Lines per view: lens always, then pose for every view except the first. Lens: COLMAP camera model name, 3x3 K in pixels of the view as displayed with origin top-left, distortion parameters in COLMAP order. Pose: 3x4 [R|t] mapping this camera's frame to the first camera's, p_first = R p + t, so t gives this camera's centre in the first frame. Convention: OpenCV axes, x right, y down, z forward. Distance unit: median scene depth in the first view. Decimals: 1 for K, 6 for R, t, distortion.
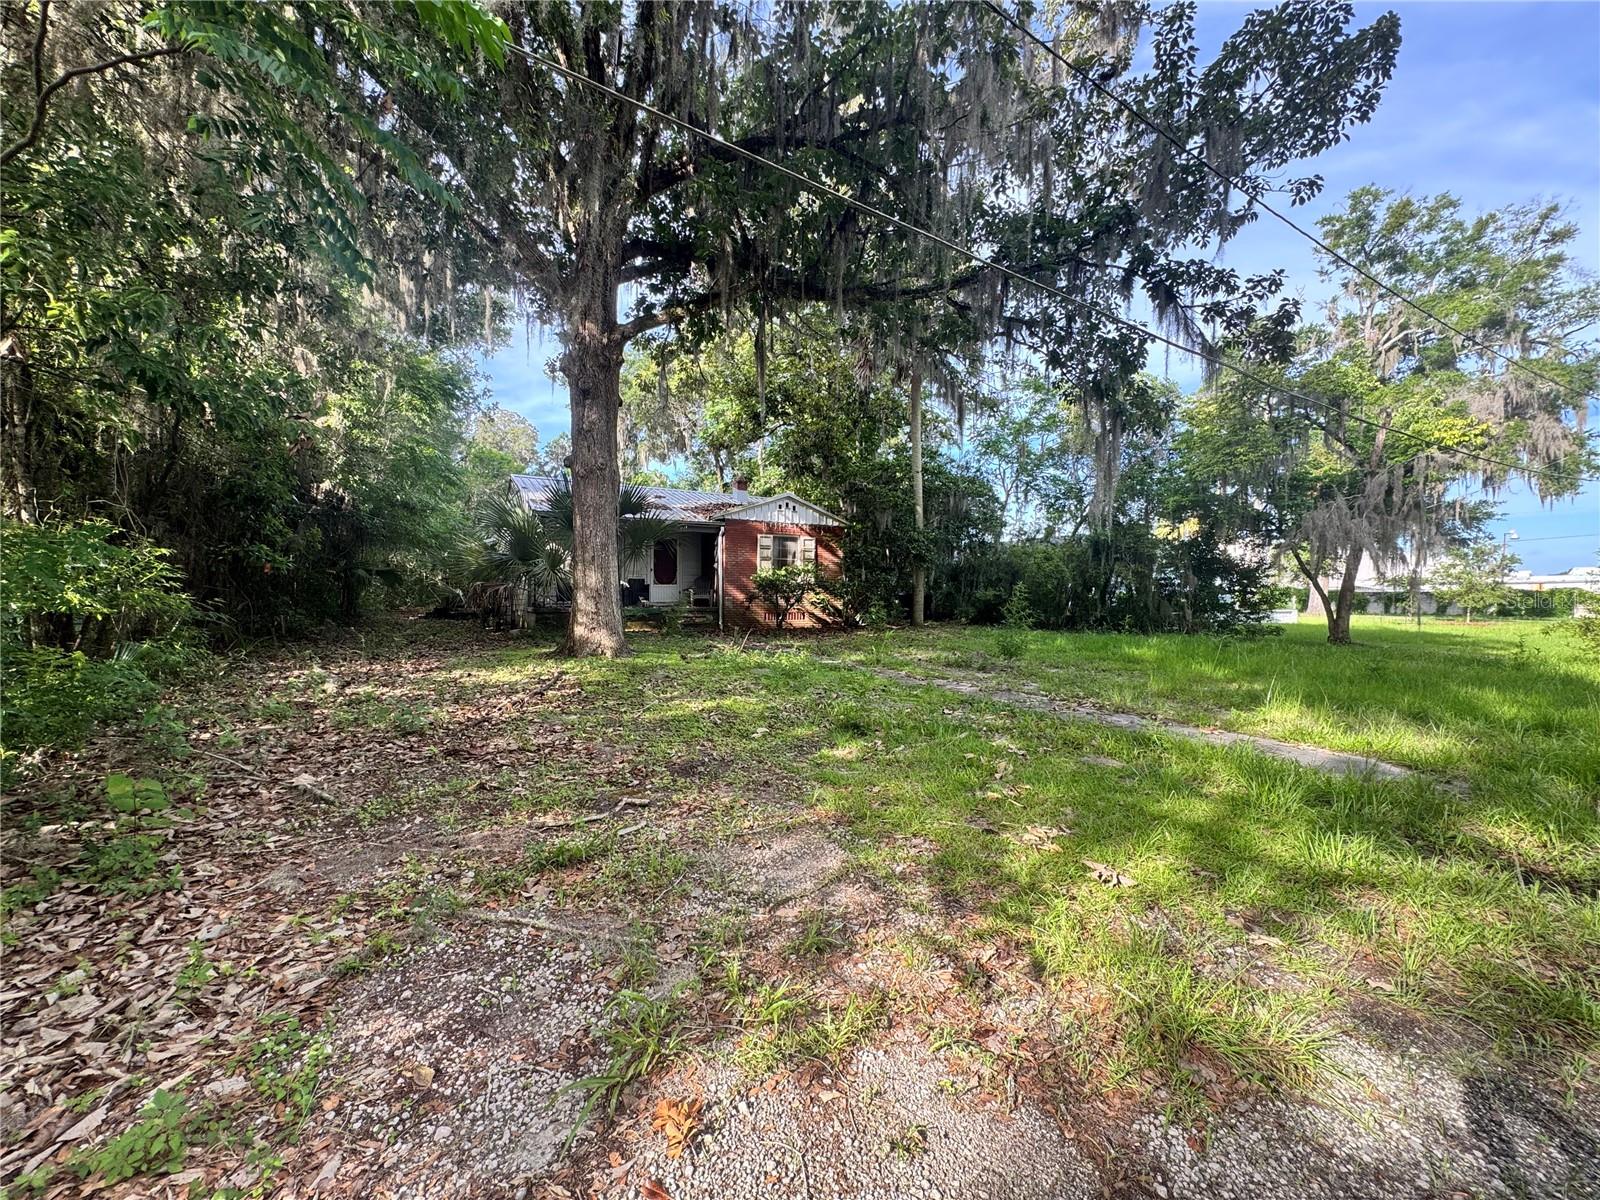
lens RADIAL K [[645.6, 0, 795.7], [0, 645.6, 593.6], [0, 0, 1]] dist [-0.002861, -0.000096]
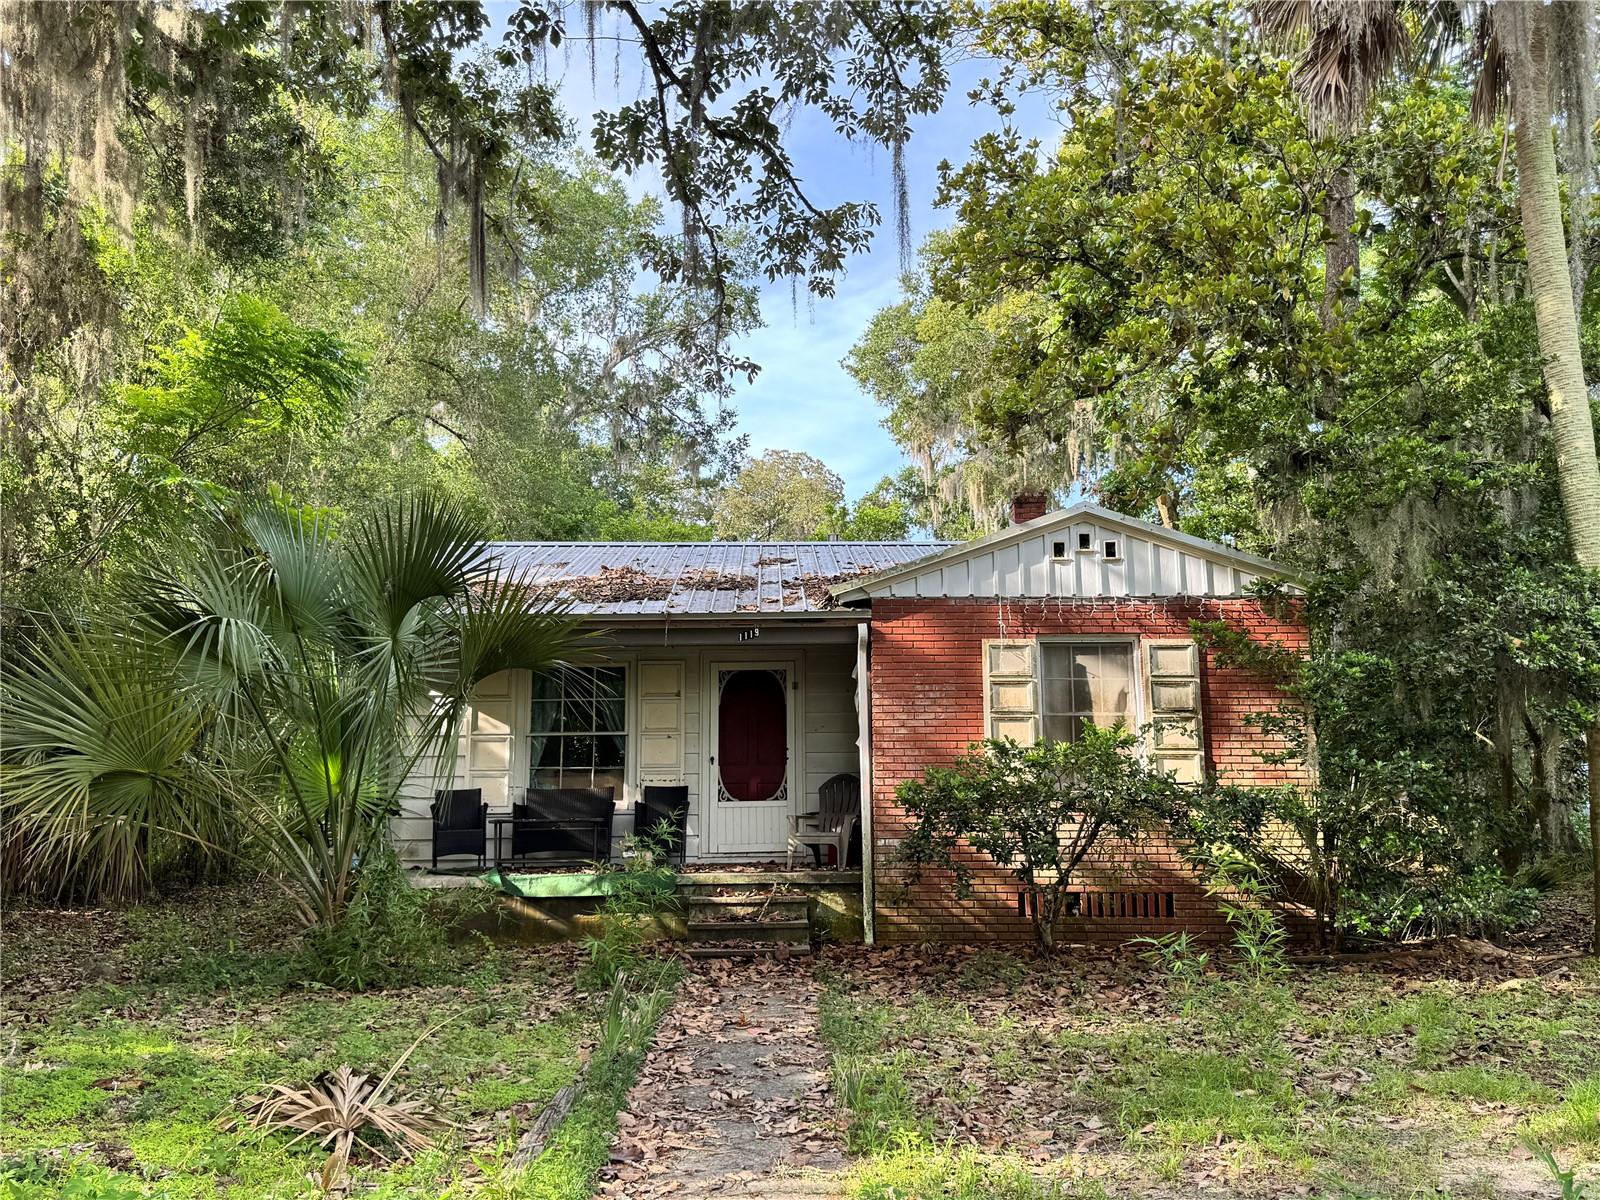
lens RADIAL K [[1311.8, 0, 791.3], [0, 1311.8, 612.3], [0, 0, 1]] dist [-0.010651, -0.005477]
pose [[0.875706, -0.079004, -0.476337, 0.164613], [0.009440, 0.989136, -0.146703, -0.009776], [0.482752, 0.123972, 0.866938, 0.380351]]
